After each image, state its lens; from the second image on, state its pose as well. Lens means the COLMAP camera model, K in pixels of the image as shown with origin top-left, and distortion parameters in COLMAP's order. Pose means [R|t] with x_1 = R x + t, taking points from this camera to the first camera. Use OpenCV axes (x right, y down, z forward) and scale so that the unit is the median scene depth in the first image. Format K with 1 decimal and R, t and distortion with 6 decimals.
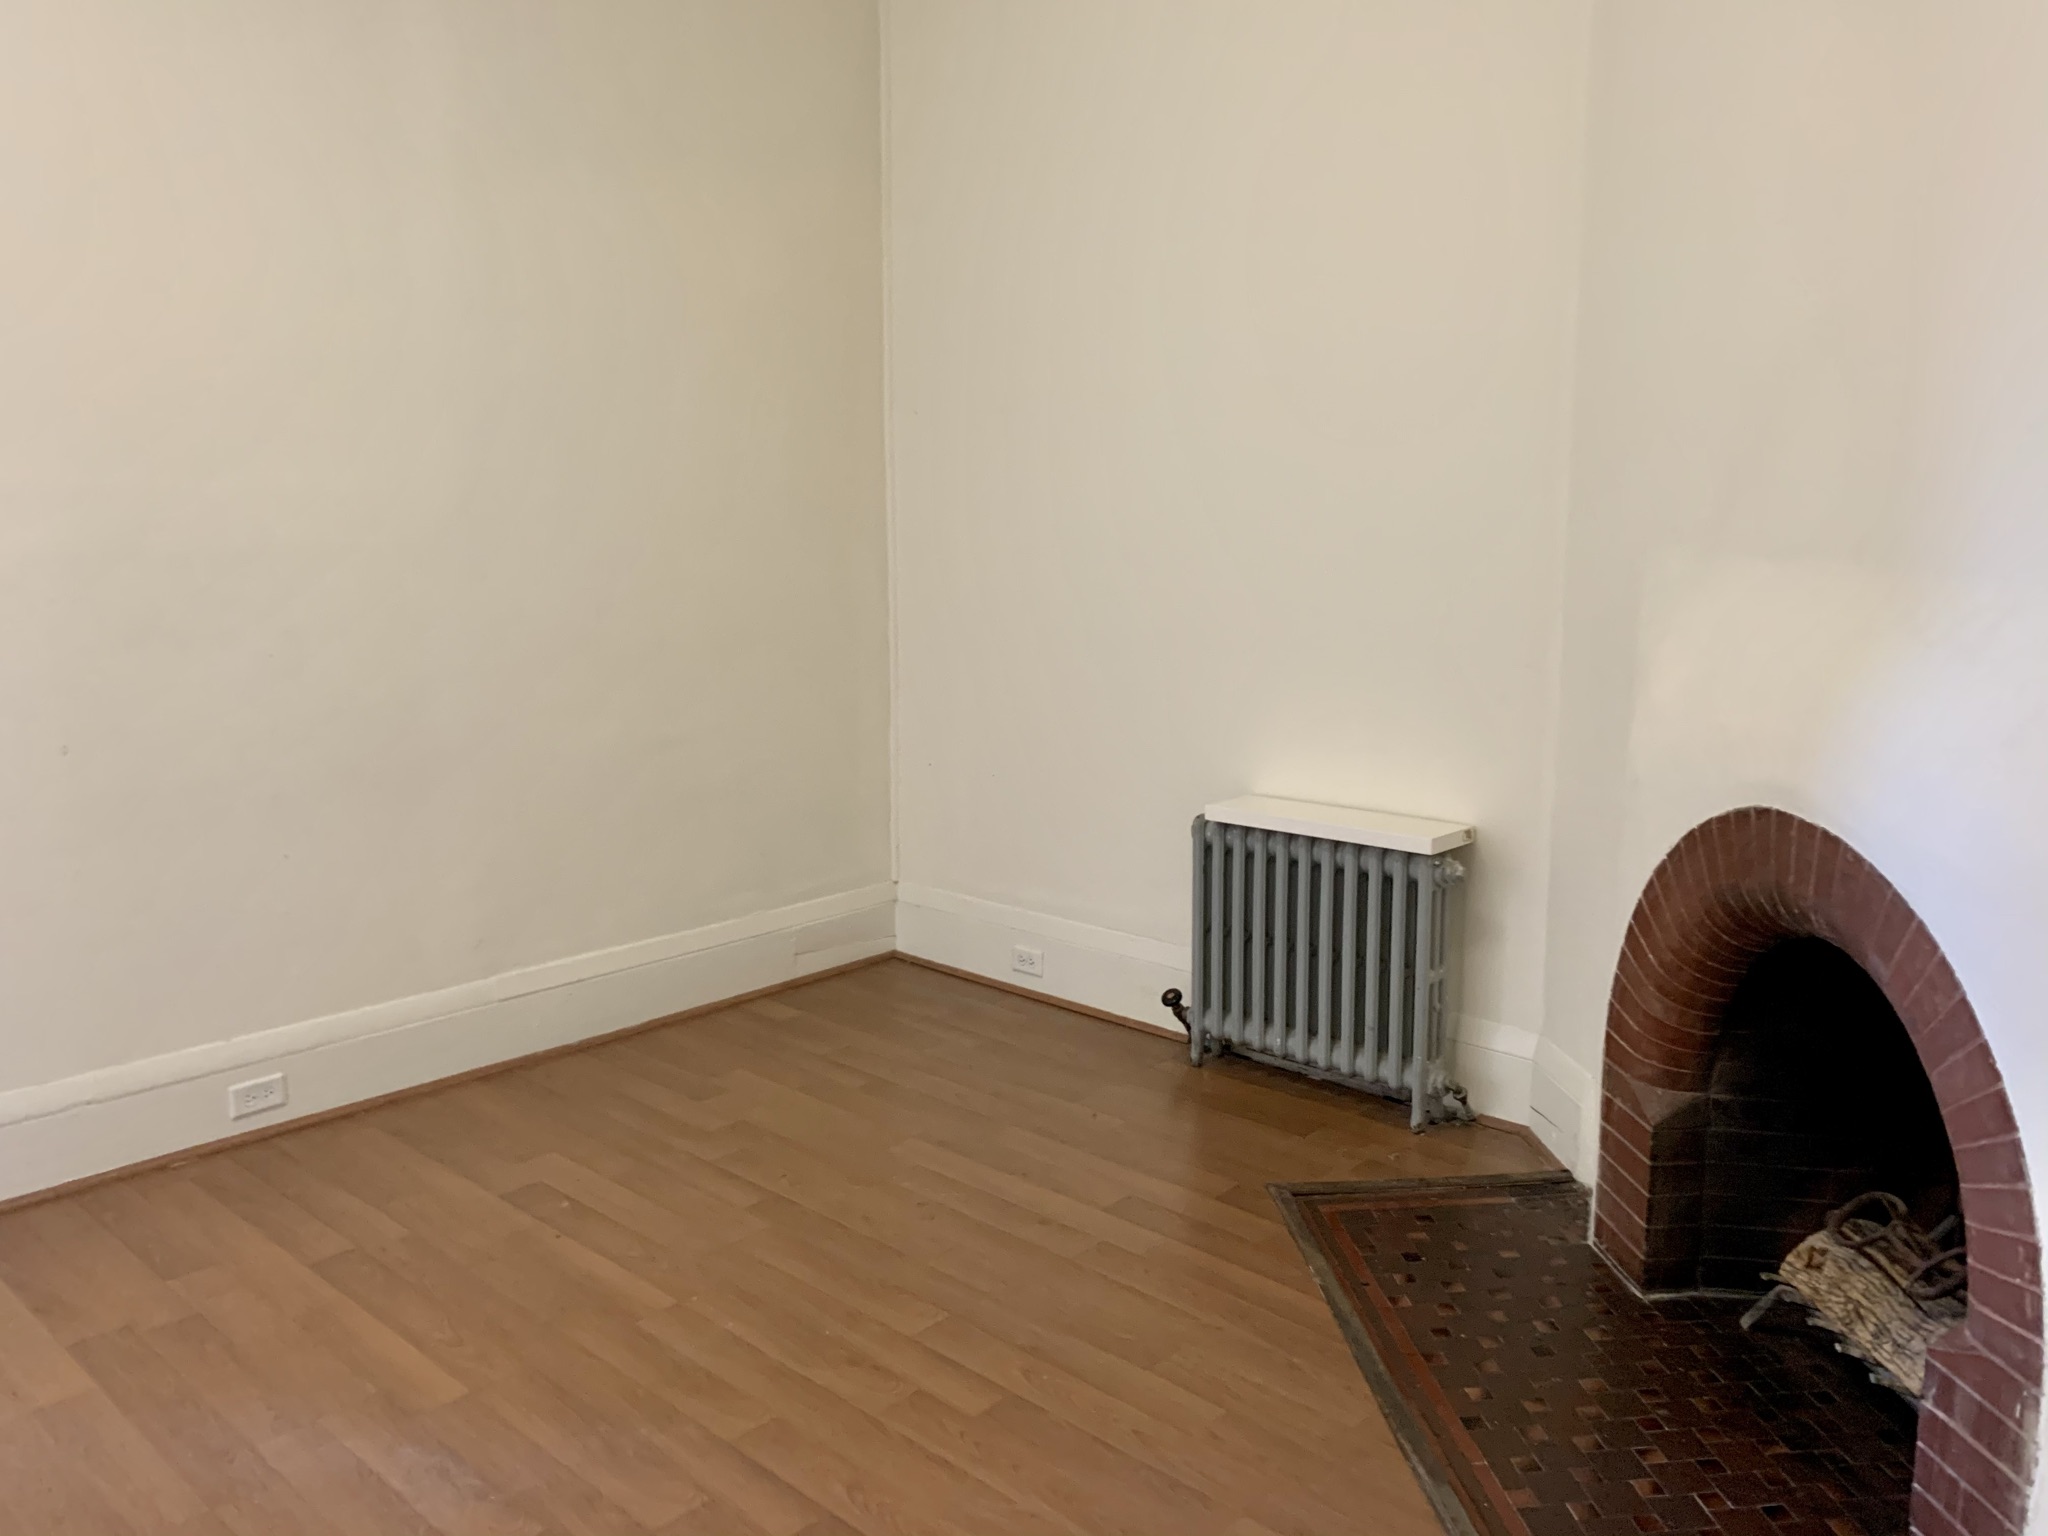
lens RADIAL K [[1582.2, 0, 1025.3], [0, 1582.2, 773.7], [0, 0, 1]] dist [0.056227, -0.017580]
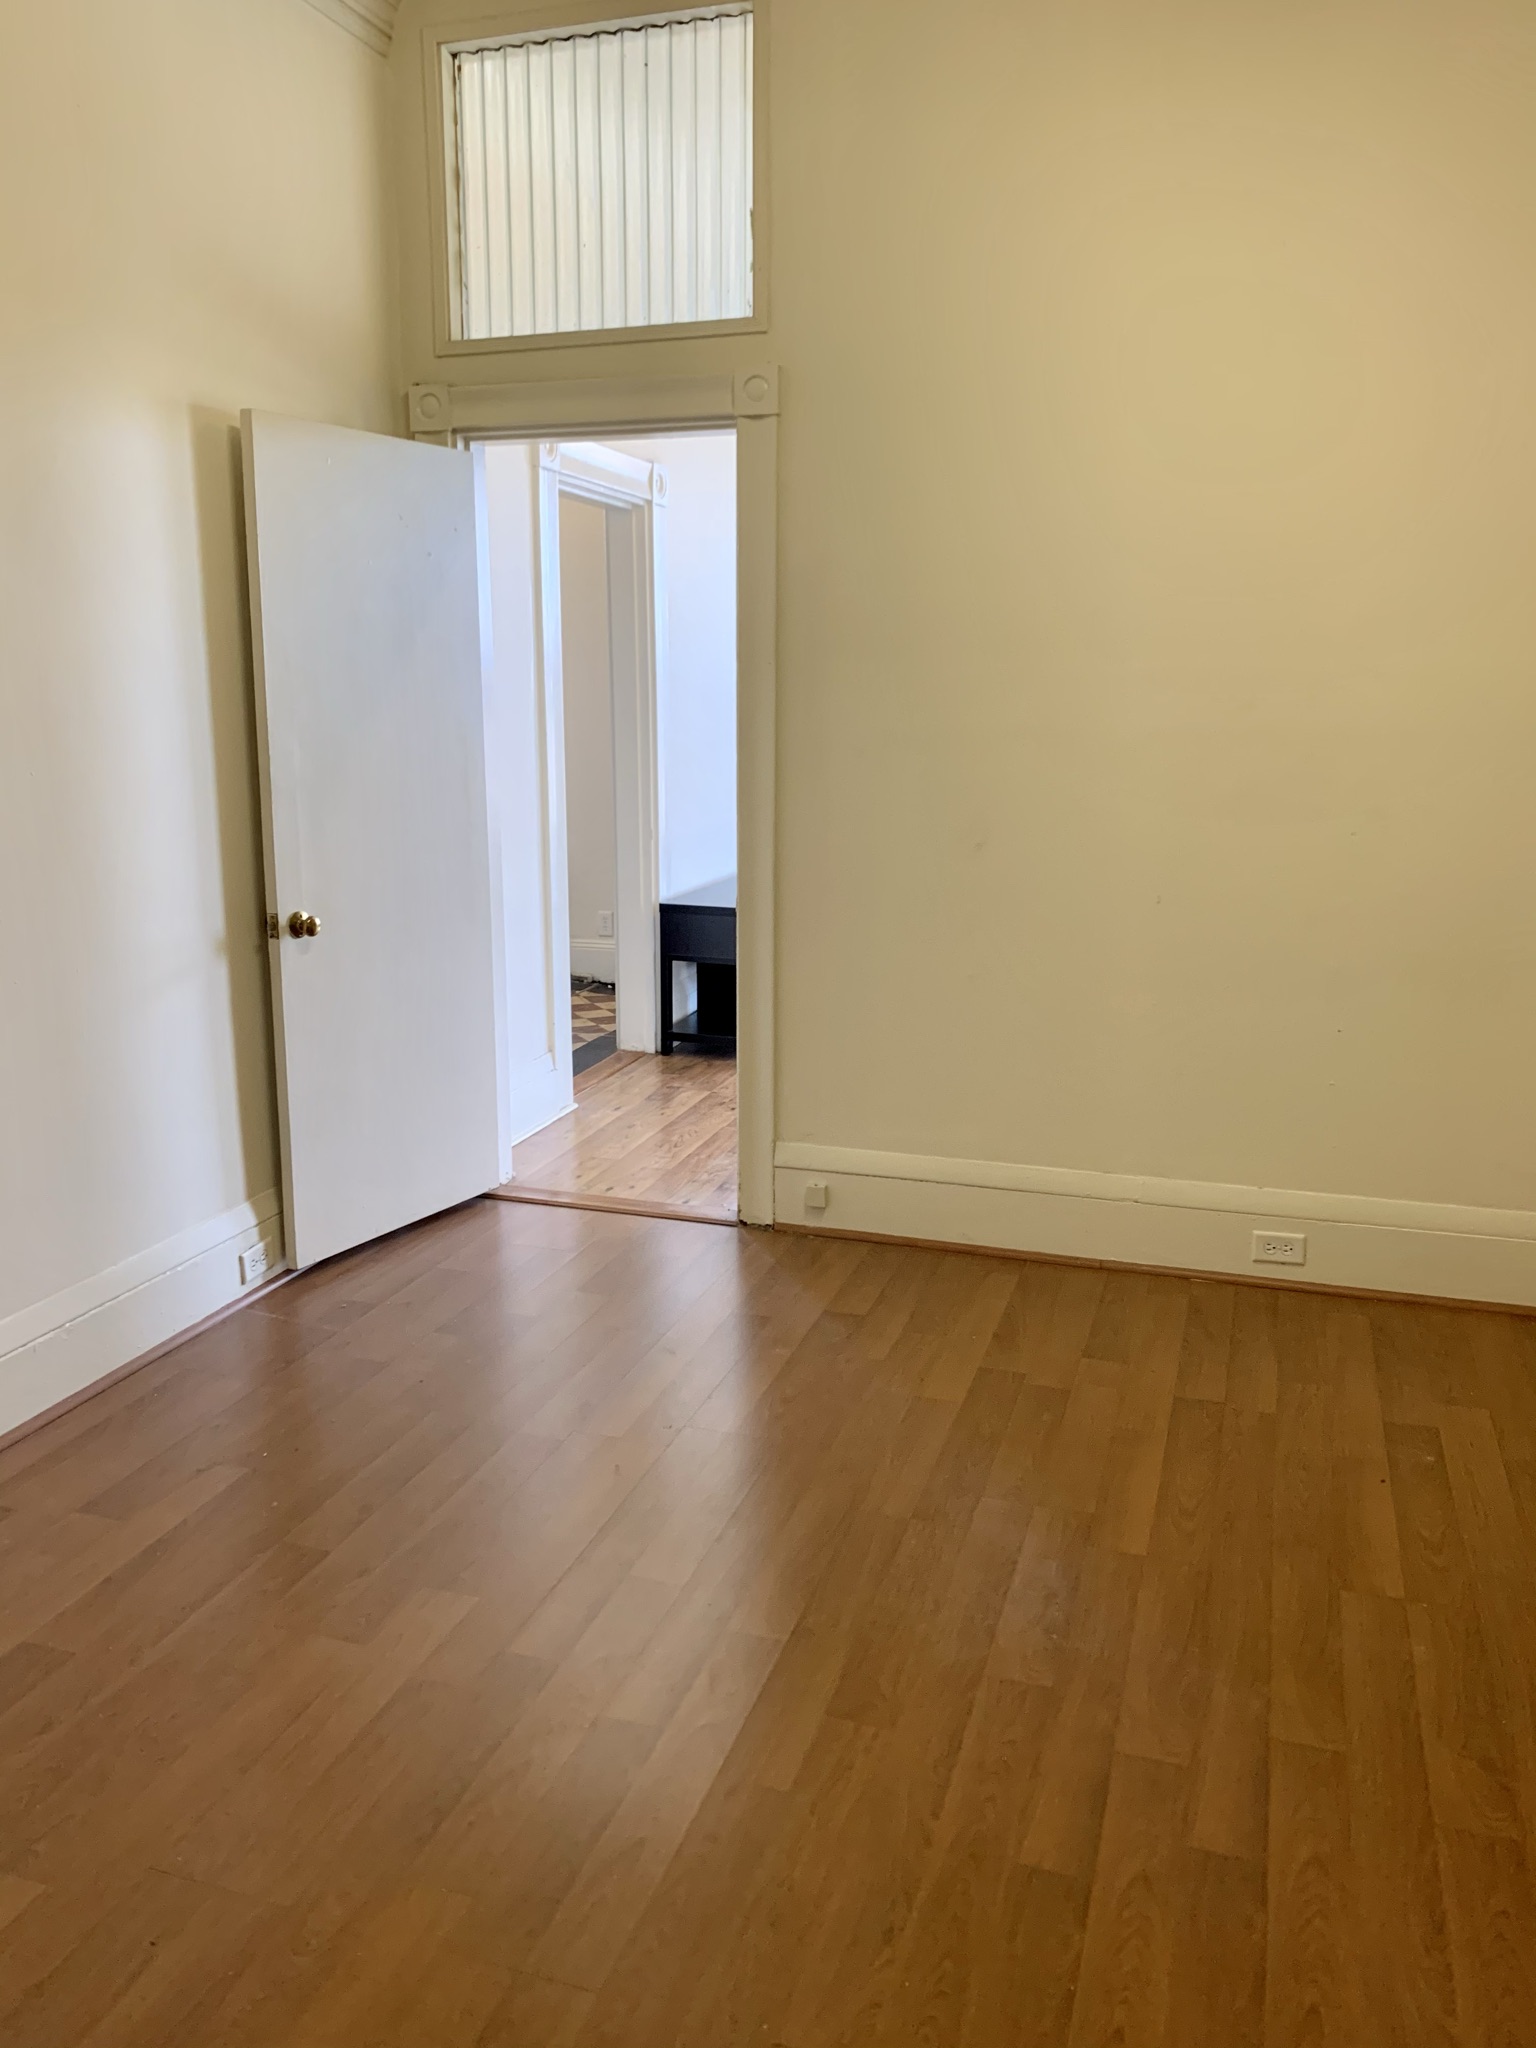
lens RADIAL K [[1582.2, 0, 767.7], [0, 1582.2, 1017.0], [0, 0, 1]] dist [0.056227, -0.017580]
pose [[0.441467, 0.185123, -0.877973, 0.351728], [-0.153729, 0.979622, 0.129258, -0.042636], [0.884011, 0.077907, 0.460929, 0.267810]]
